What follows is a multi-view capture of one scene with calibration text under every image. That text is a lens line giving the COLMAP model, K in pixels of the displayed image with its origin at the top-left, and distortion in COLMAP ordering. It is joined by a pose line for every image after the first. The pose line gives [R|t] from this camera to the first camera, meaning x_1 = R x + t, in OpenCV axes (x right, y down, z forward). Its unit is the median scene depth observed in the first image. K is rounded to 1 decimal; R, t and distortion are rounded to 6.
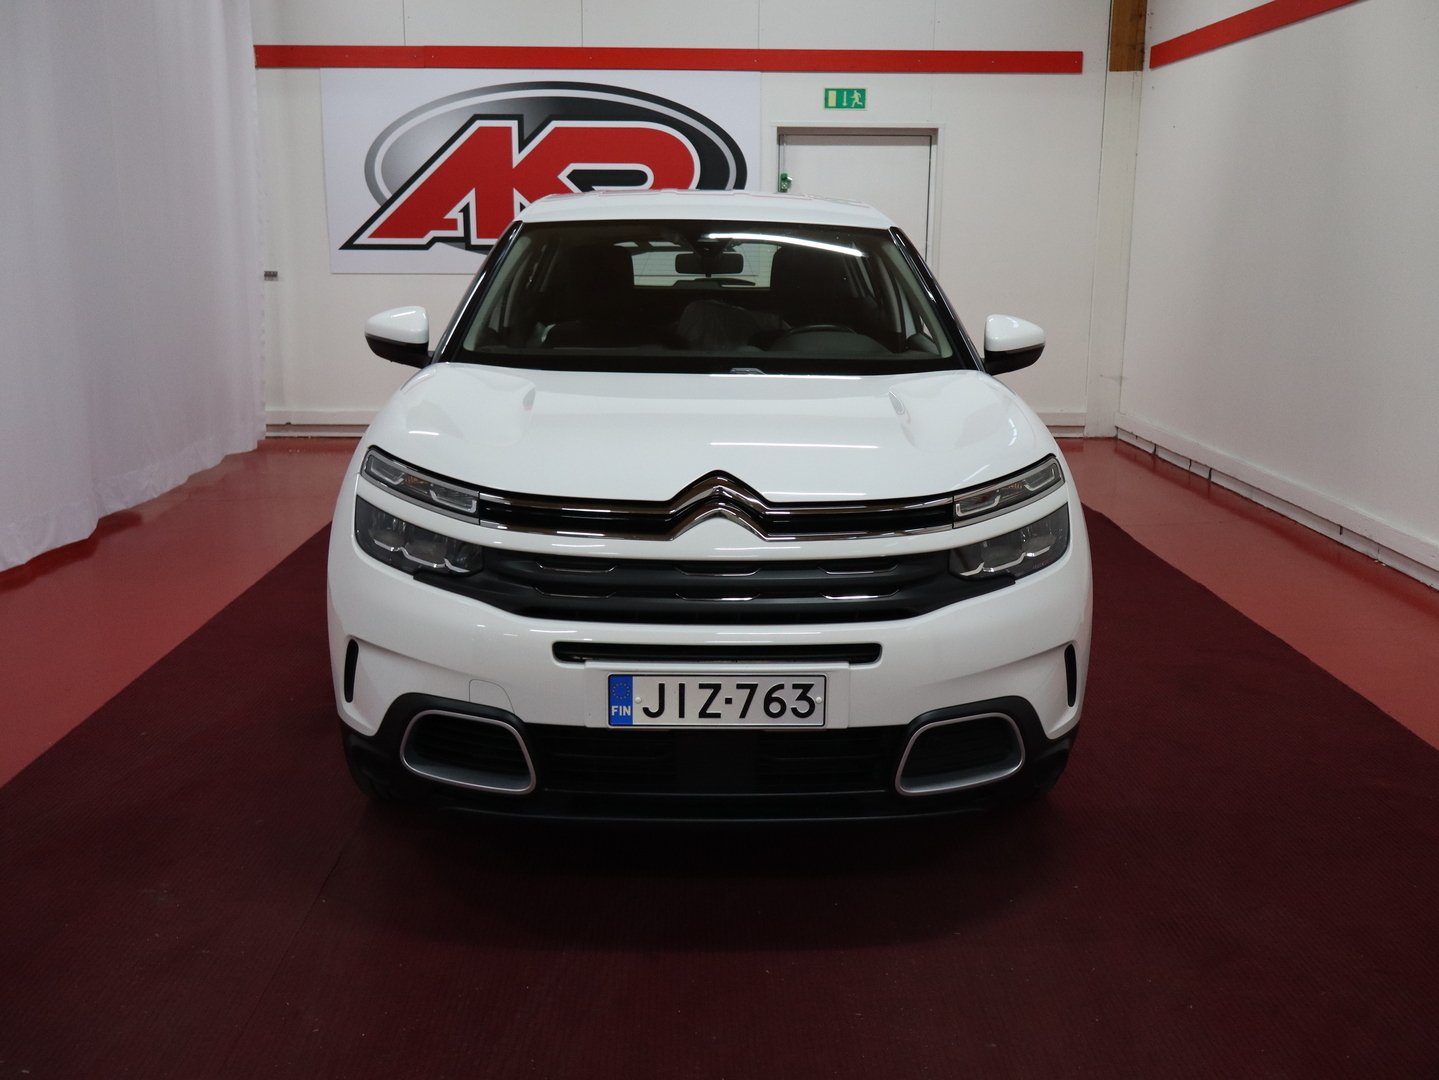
lens RADIAL K [[1361.1, 0, 719.5], [0, 1361.1, 540.0], [0, 0, 1]] dist [-0.001746, 0.008305]
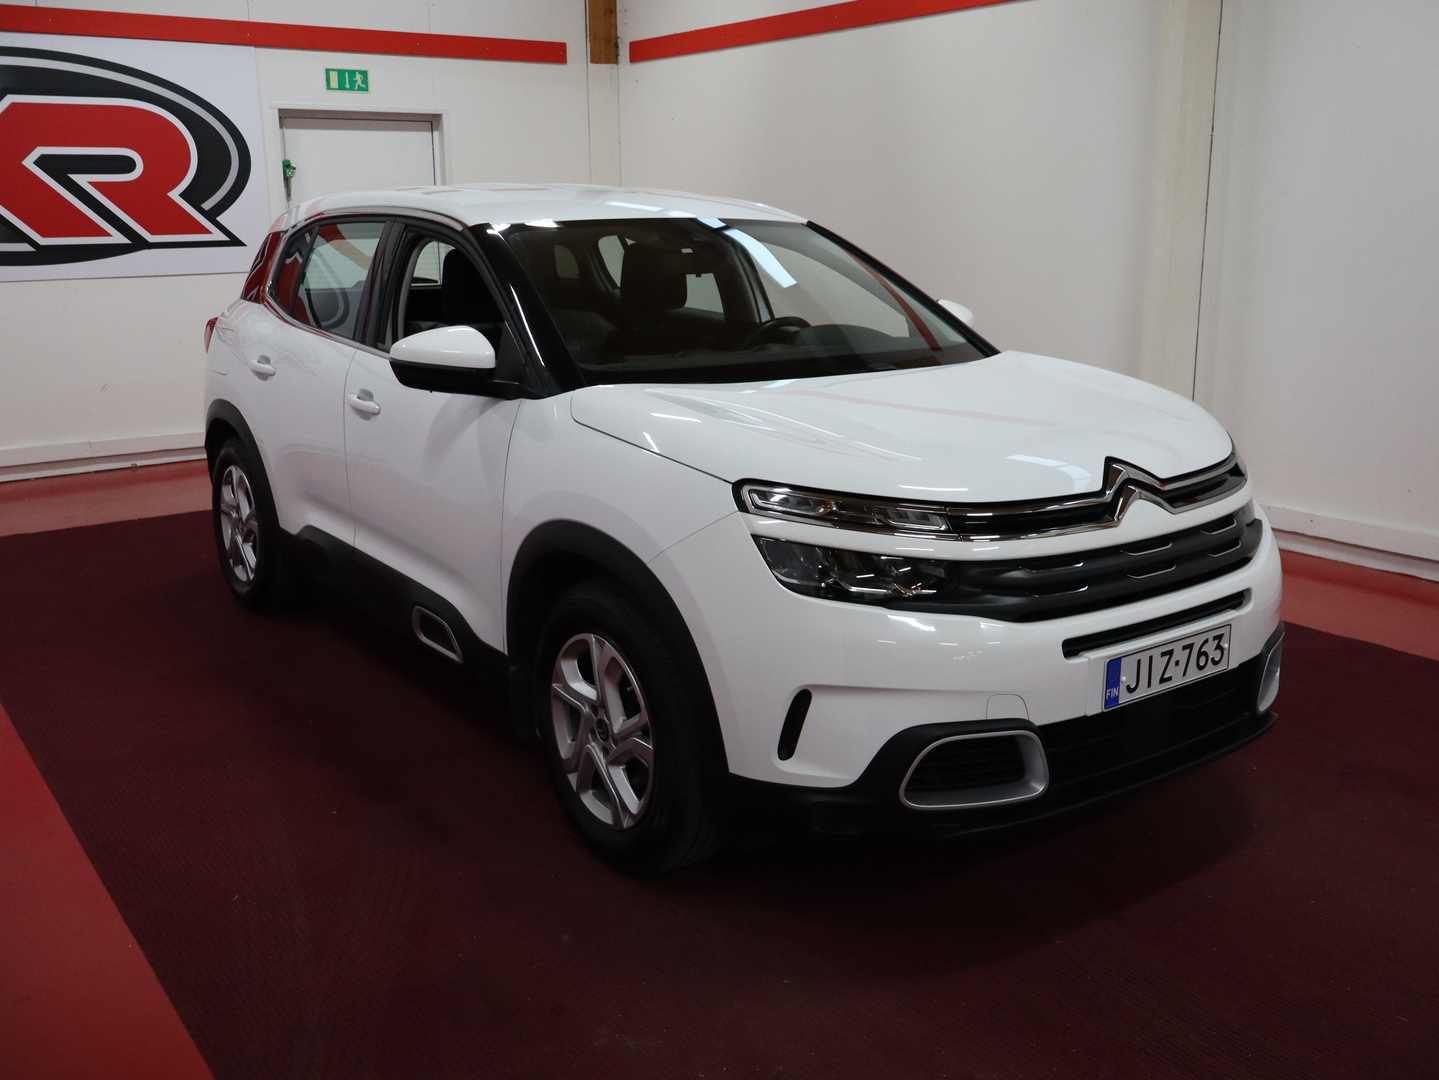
lens RADIAL K [[1361.1, 0, 719.5], [0, 1361.1, 540.0], [0, 0, 1]] dist [-0.001746, 0.008305]
pose [[0.817582, -0.151447, 0.555539, -0.269496], [0.143189, 0.987959, 0.058600, -0.029378], [-0.557724, 0.031637, 0.829423, 0.088600]]
